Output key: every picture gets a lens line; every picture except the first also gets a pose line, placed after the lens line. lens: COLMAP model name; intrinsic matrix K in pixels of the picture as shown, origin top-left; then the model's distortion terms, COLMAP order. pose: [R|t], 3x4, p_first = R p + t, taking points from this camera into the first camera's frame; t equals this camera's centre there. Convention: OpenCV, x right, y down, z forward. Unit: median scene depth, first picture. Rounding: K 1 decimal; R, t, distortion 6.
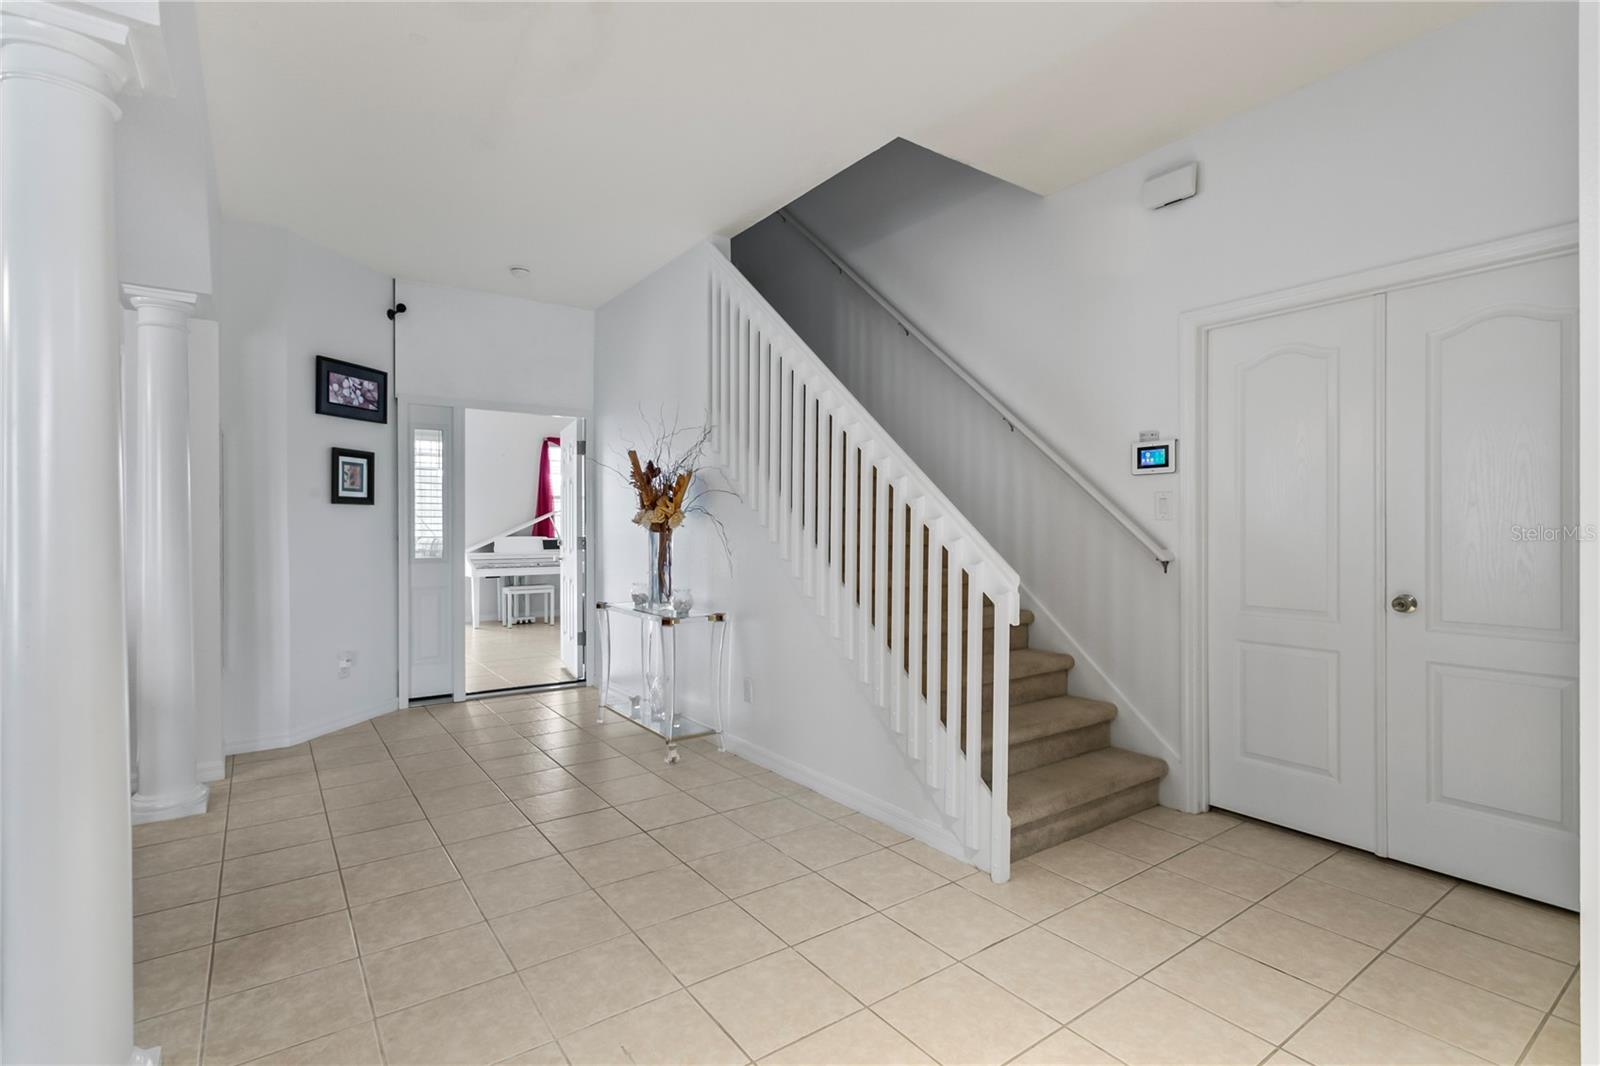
lens RADIAL K [[752.1, 0, 800.0], [0, 752.1, 533.0], [0, 0, 1]] dist [0.001170, 0.000505]
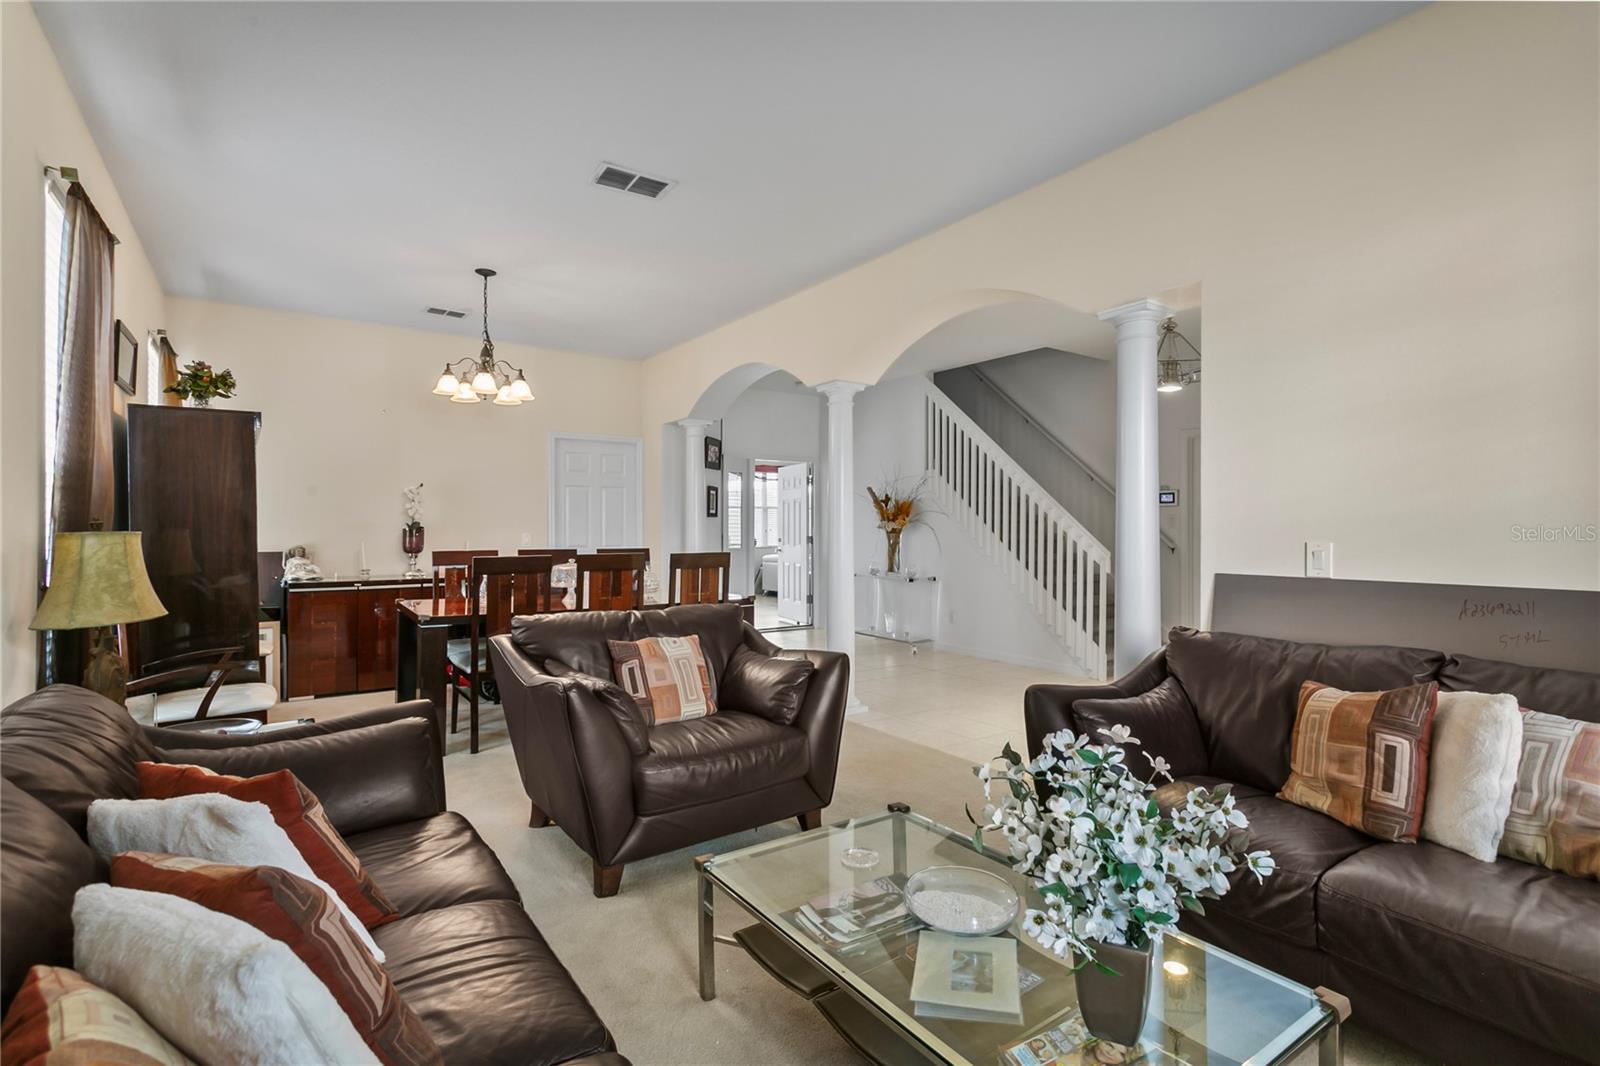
lens RADIAL K [[752.1, 0, 800.0], [0, 752.1, 533.0], [0, 0, 1]] dist [0.001170, 0.000505]
pose [[0.999901, 0.001376, -0.013993, -0.386845], [-0.001356, 0.999998, 0.001427, -0.004498], [0.013995, -0.001408, 0.999901, -0.820698]]
